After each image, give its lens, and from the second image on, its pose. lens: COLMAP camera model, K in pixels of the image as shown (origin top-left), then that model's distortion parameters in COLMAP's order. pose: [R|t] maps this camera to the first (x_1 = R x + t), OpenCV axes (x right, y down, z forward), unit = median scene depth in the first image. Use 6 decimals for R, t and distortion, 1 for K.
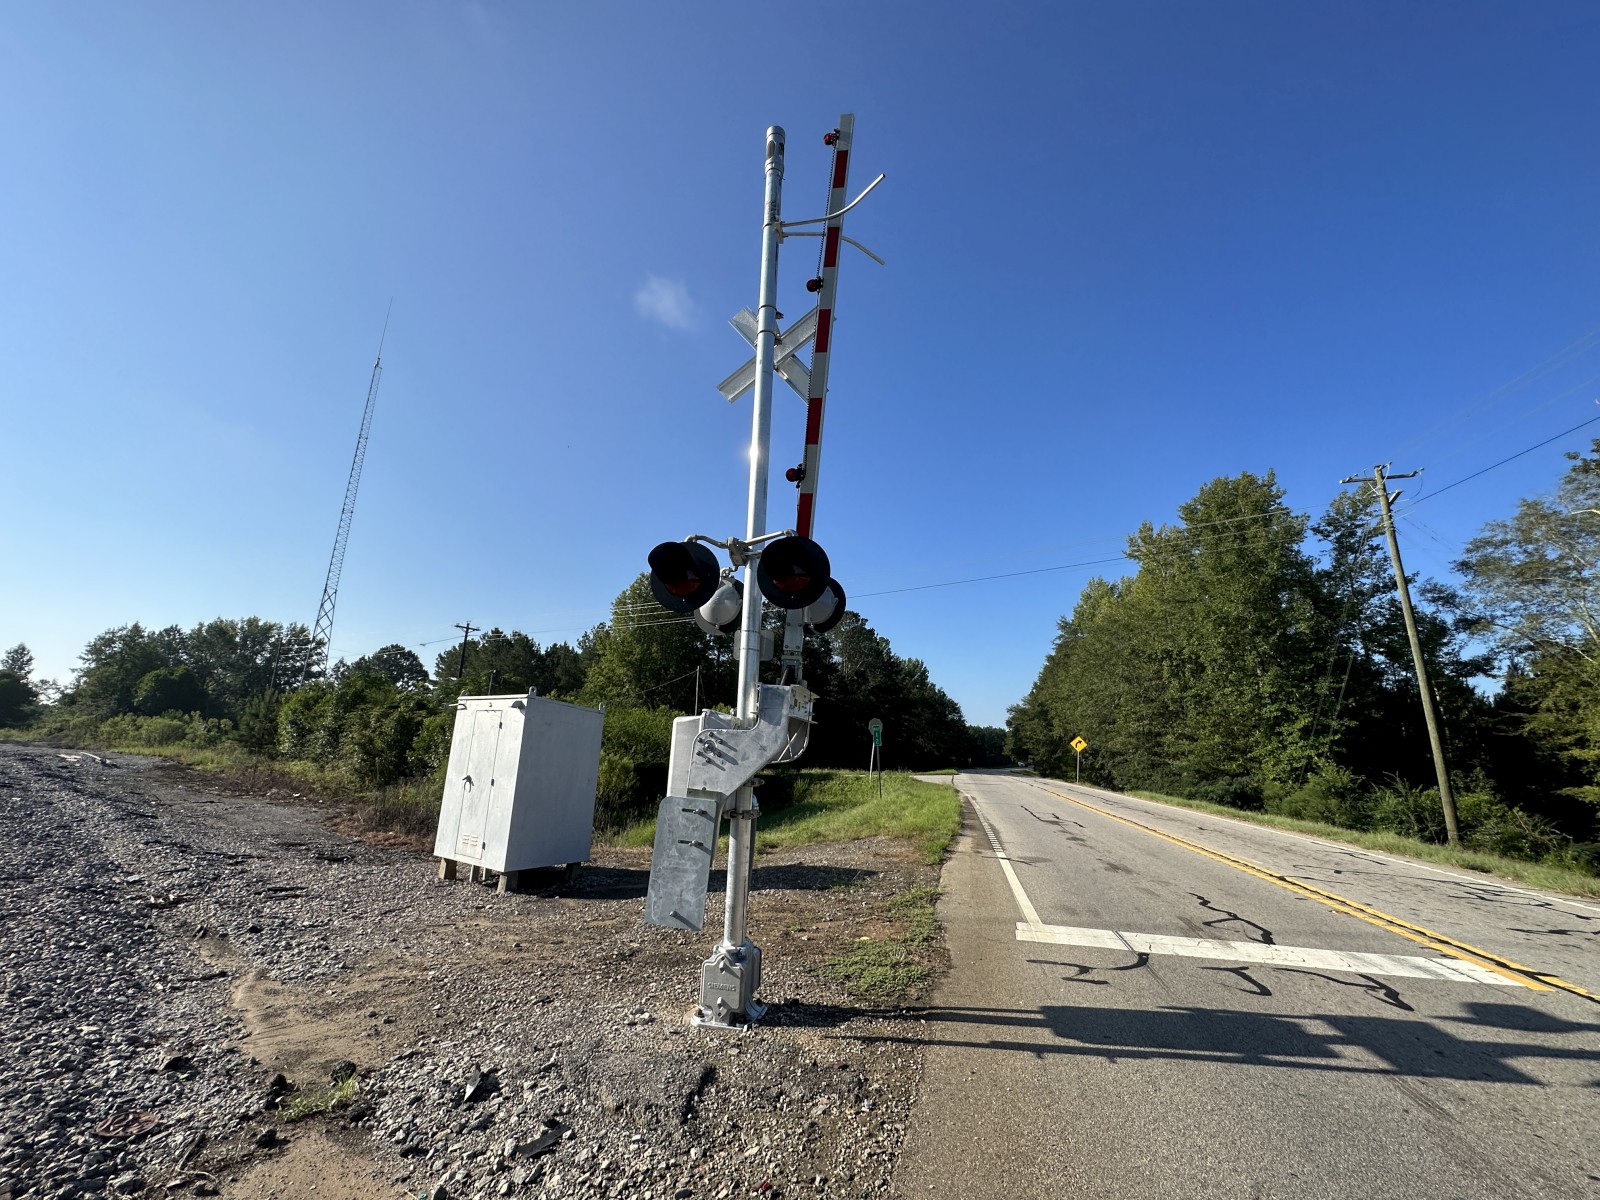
lens RADIAL K [[640.5, 0, 804.2], [0, 640.5, 604.2], [0, 0, 1]] dist [-0.002134, 0.000662]
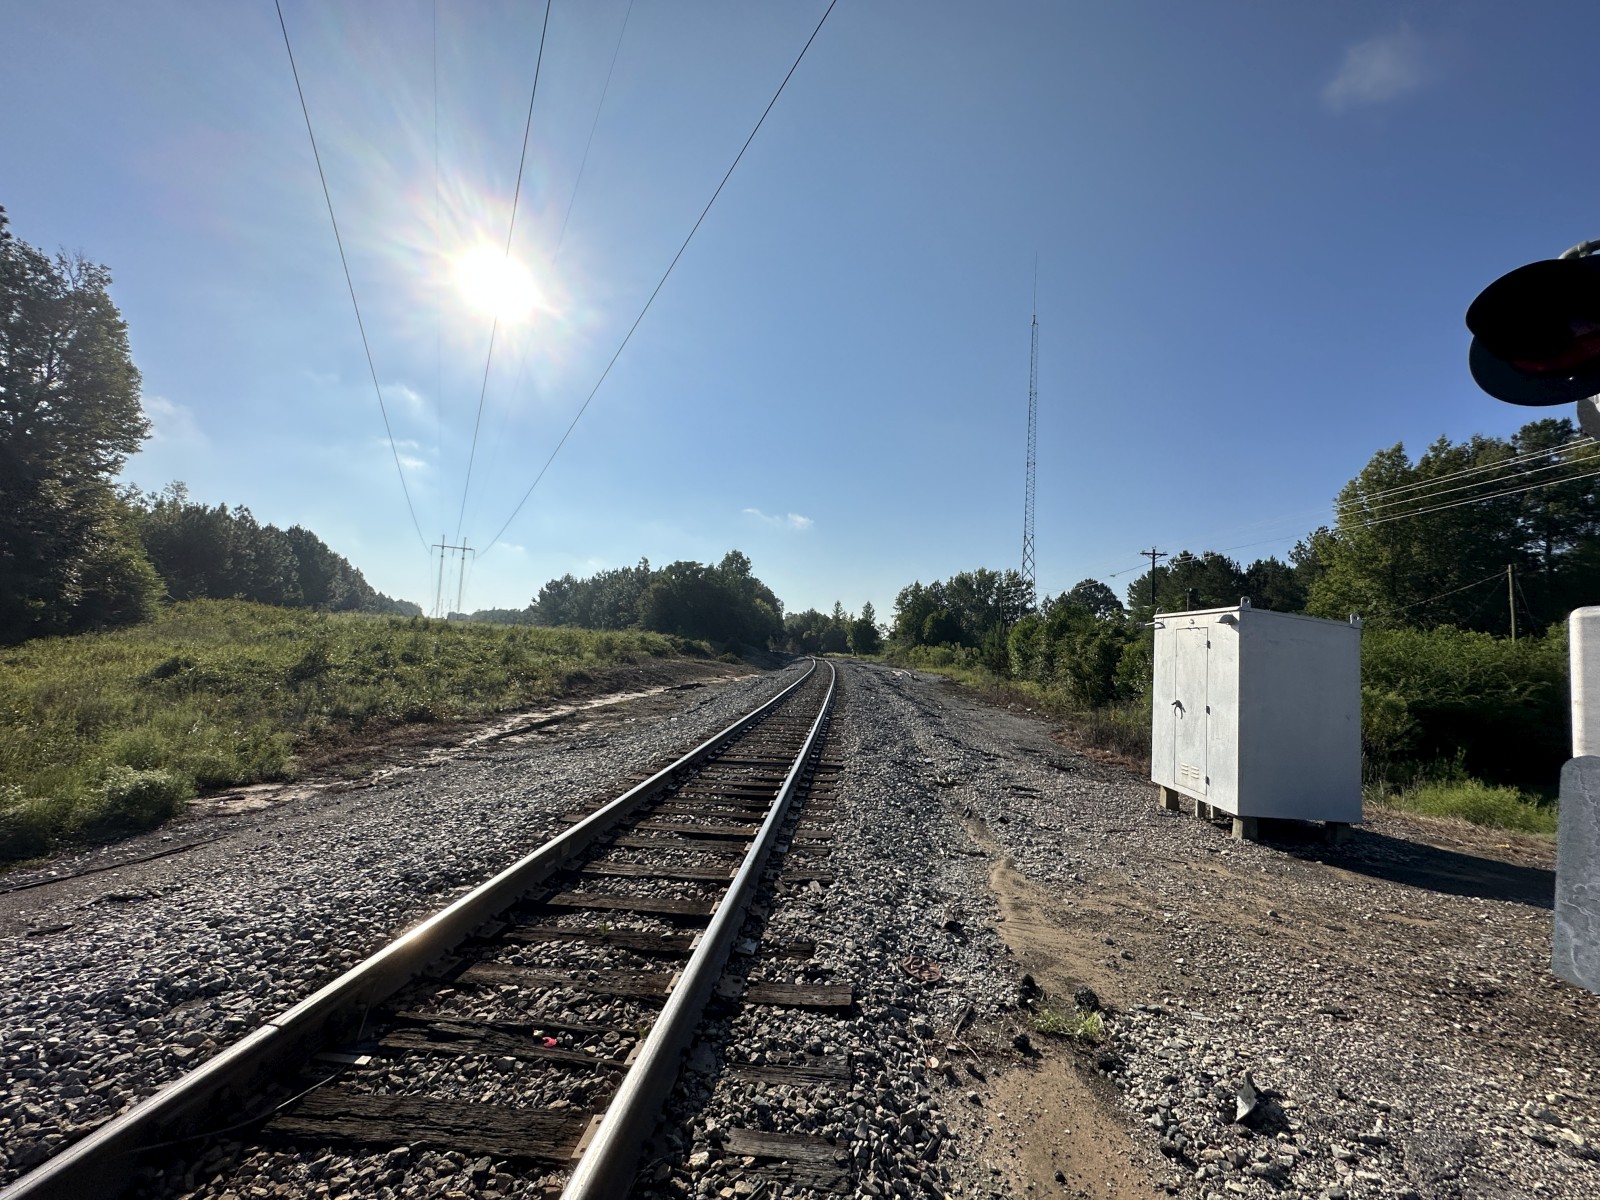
lens RADIAL K [[640.5, 0, 799.6], [0, 640.5, 598.9], [0, 0, 1]] dist [-0.002134, 0.000662]
pose [[0.542288, -0.069441, -0.837318, -0.043015], [0.153713, 0.987958, 0.017618, 0.025414], [0.826012, -0.138261, 0.546432, 0.077346]]
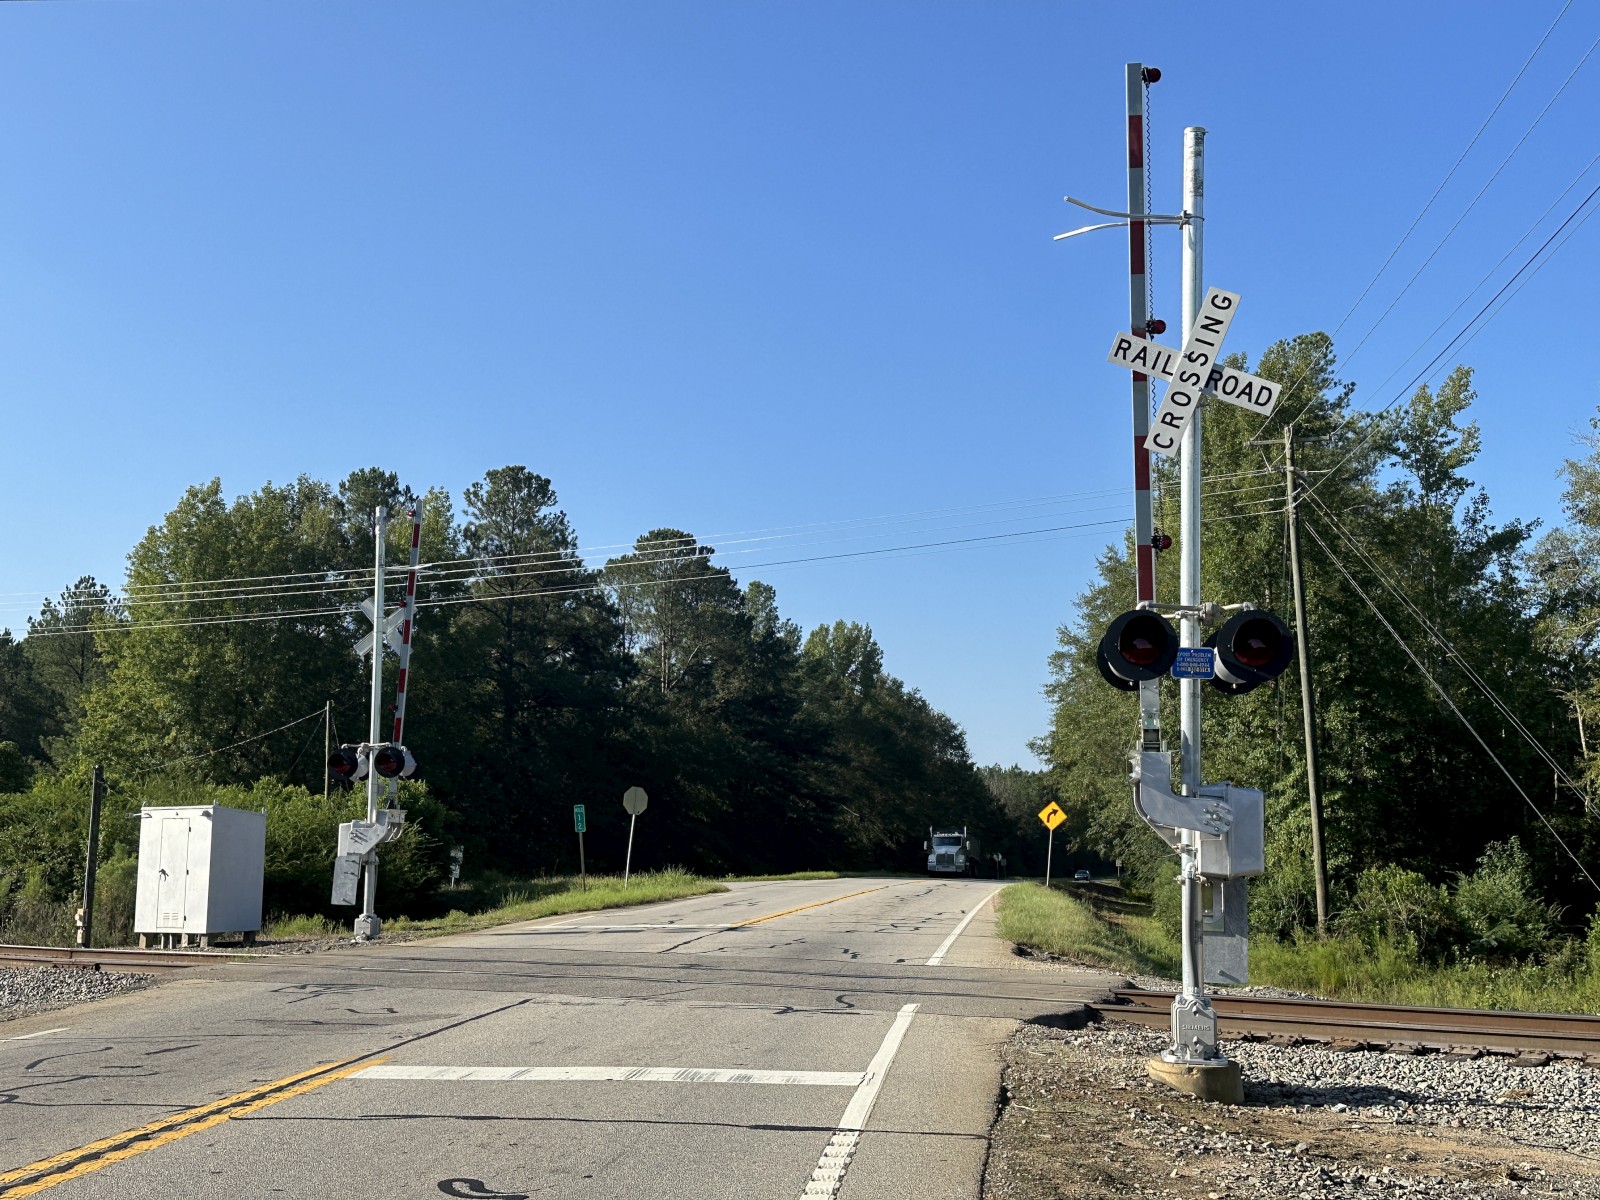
lens RADIAL K [[1856.1, 0, 801.0], [0, 1856.1, 589.7], [0, 0, 1]] dist [0.130235, 0.000000]
pose [[0.995336, -0.023932, 0.093448, 0.347743], [0.015847, 0.996142, 0.086319, -0.504725], [-0.095154, -0.084435, 0.991875, -2.393681]]
